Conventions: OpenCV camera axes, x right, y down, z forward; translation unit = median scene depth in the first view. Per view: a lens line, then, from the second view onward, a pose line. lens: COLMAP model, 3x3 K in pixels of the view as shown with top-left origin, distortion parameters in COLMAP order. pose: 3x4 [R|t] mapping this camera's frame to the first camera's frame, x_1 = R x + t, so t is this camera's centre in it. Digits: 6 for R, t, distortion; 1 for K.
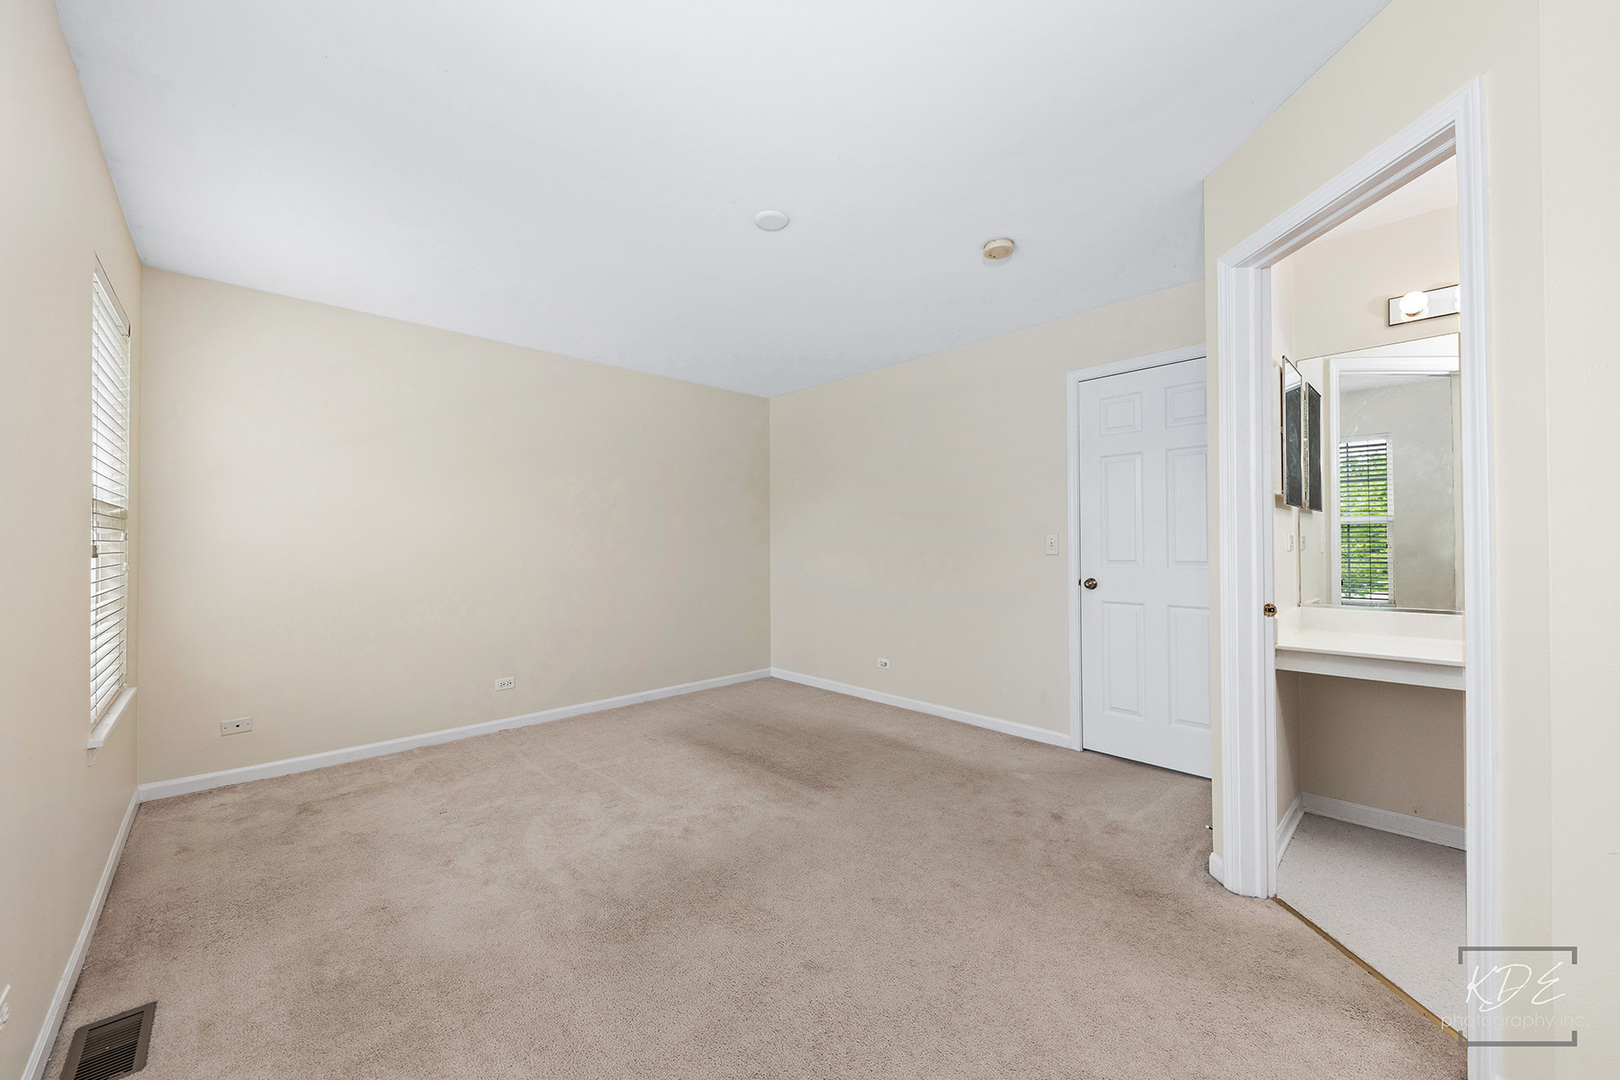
lens RADIAL K [[601.4, 0, 816.9], [0, 601.4, 532.0], [0, 0, 1]] dist [0.013131, -0.005689]
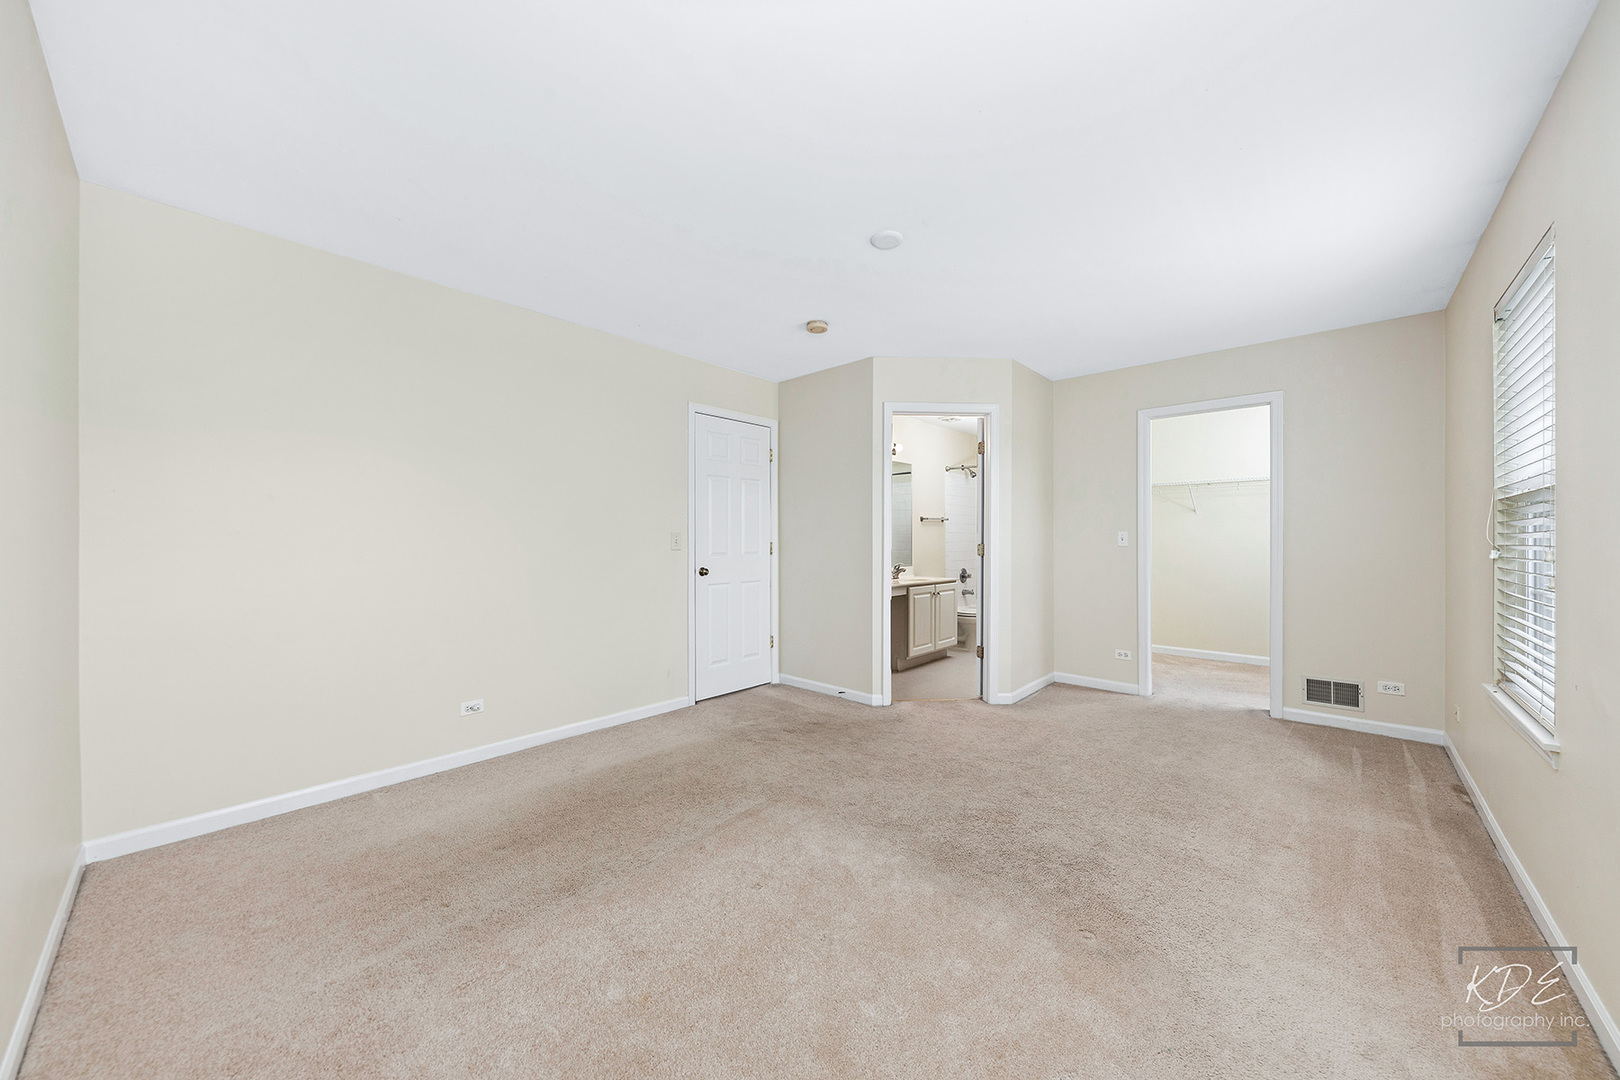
lens RADIAL K [[571.2, 0, 803.9], [0, 571.2, 540.0], [0, 0, 1]] dist [0.001141, 0.000068]
pose [[-0.060672, 0.002331, 0.998155, -0.757768], [-0.013797, 0.999900, -0.003174, 0.019889], [-0.998062, -0.013965, -0.060633, 0.839512]]
